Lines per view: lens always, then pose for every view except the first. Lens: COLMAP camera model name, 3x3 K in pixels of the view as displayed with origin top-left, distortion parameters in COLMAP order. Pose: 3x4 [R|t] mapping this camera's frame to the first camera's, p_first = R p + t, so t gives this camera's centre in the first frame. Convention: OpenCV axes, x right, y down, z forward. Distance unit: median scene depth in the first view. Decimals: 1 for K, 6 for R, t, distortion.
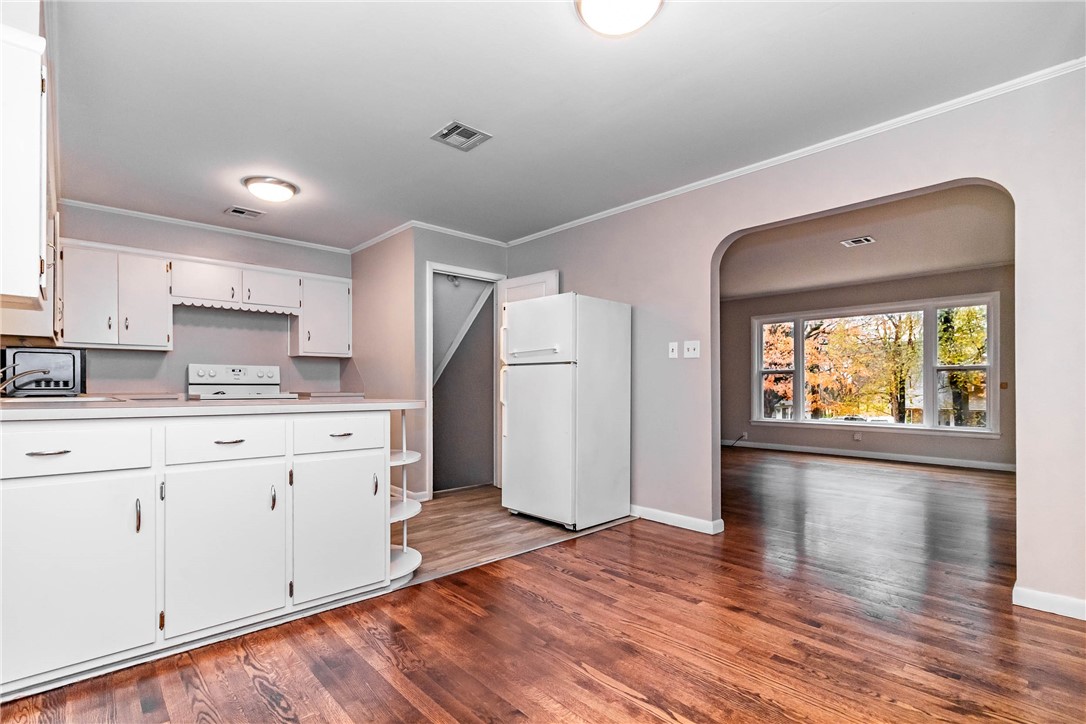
lens RADIAL K [[512.6, 0, 543.0], [0, 512.6, 384.7], [0, 0, 1]] dist [0.000986, 0.000195]
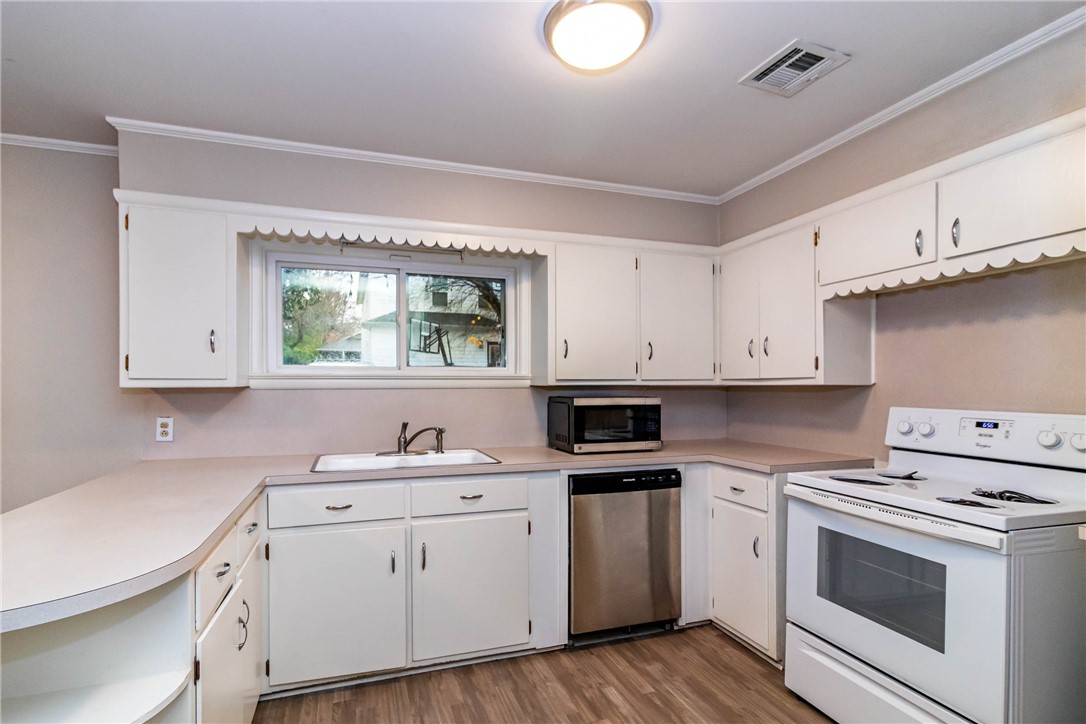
lens RADIAL K [[501.4, 0, 511.7], [0, 501.4, 386.9], [0, 0, 1]] dist [-0.001405, -0.000255]
pose [[-0.427216, -0.002093, -0.904147, -0.114463], [0.000373, 0.999997, -0.002492, -0.080667], [0.904150, -0.001402, -0.427214, 1.182073]]
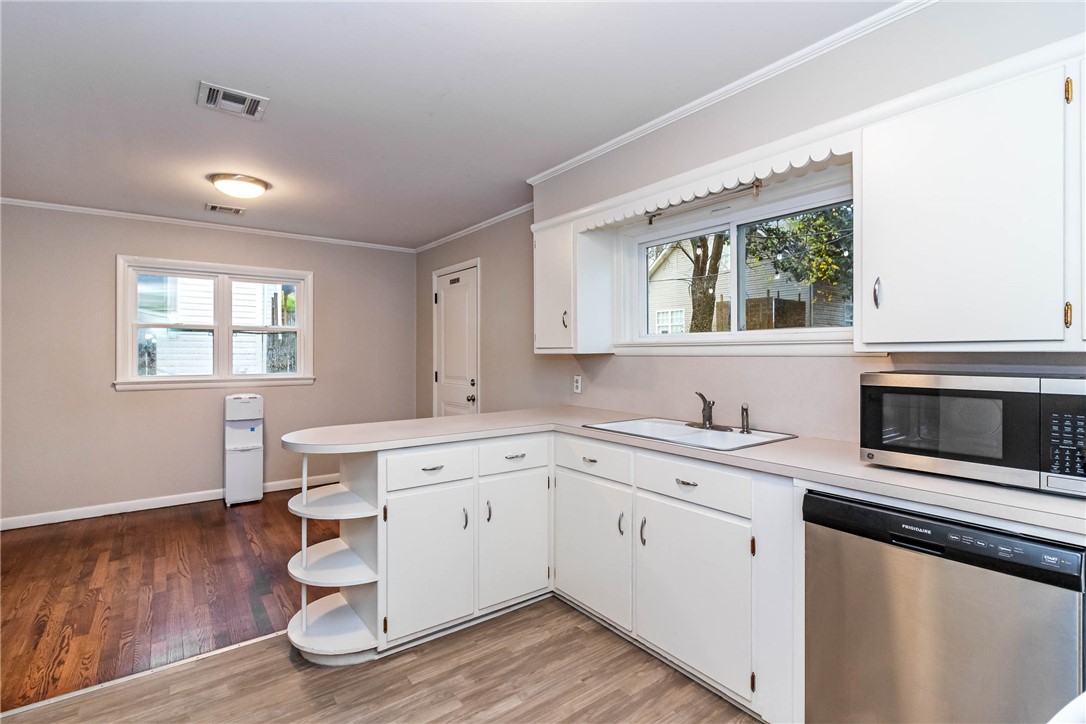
lens RADIAL K [[519.8, 0, 559.2], [0, 519.8, 355.2], [0, 0, 1]] dist [0.001005, 0.000616]
pose [[-0.995940, -0.003048, 0.089969, -0.600817], [-0.002679, 0.999987, 0.004227, -0.083601], [-0.089981, 0.003969, -0.995936, 1.450121]]
